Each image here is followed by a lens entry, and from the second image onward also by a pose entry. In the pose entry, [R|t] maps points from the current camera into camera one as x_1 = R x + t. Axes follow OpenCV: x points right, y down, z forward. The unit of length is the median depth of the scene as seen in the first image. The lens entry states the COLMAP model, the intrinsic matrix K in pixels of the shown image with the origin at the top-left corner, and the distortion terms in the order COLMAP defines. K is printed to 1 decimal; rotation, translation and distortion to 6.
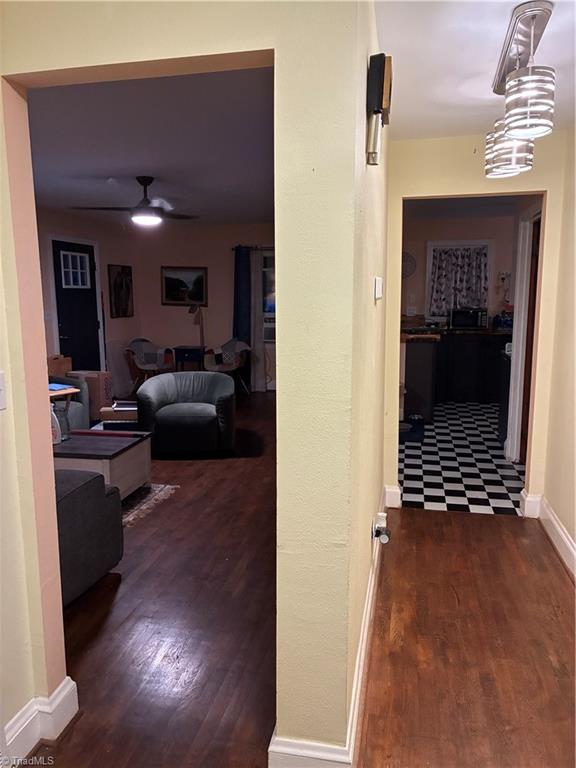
lens RADIAL K [[582.5, 0, 289.2], [0, 582.5, 385.9], [0, 0, 1]] dist [0.023665, -0.013394]
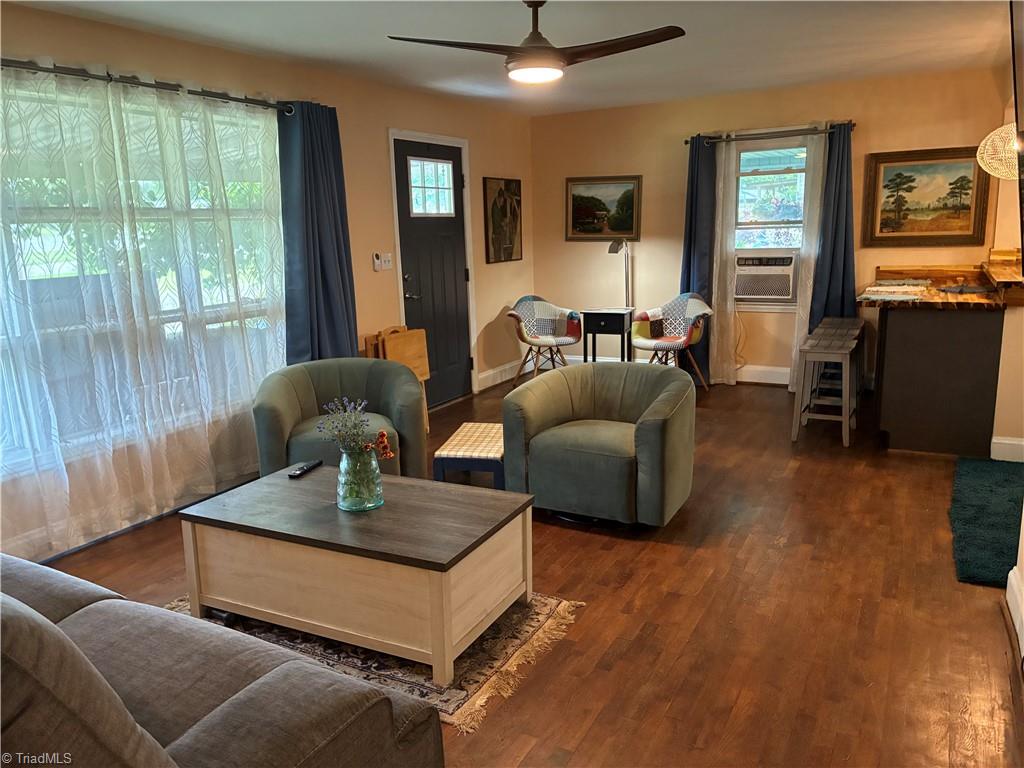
lens RADIAL K [[776.7, 0, 510.8], [0, 776.7, 385.6], [0, 0, 1]] dist [0.023665, -0.013394]
pose [[0.958327, 0.031833, -0.283896, -0.037257], [-0.018384, 0.998584, 0.049912, -0.026312], [0.285083, -0.042613, 0.957555, 0.195146]]
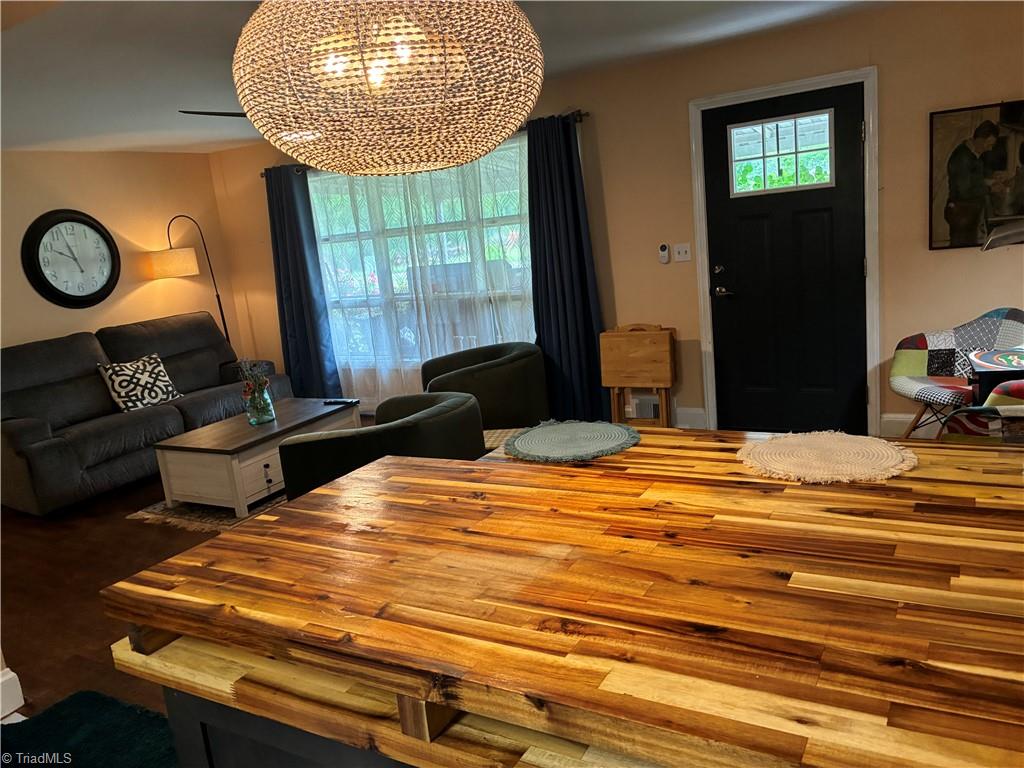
lens RADIAL K [[776.7, 0, 513.2], [0, 776.7, 385.7], [0, 0, 1]] dist [0.023665, -0.013394]
pose [[-0.309970, 0.203684, -0.928672, 0.306929], [-0.059741, 0.970679, 0.232837, -0.134149], [0.948868, 0.127652, -0.288713, 0.899430]]
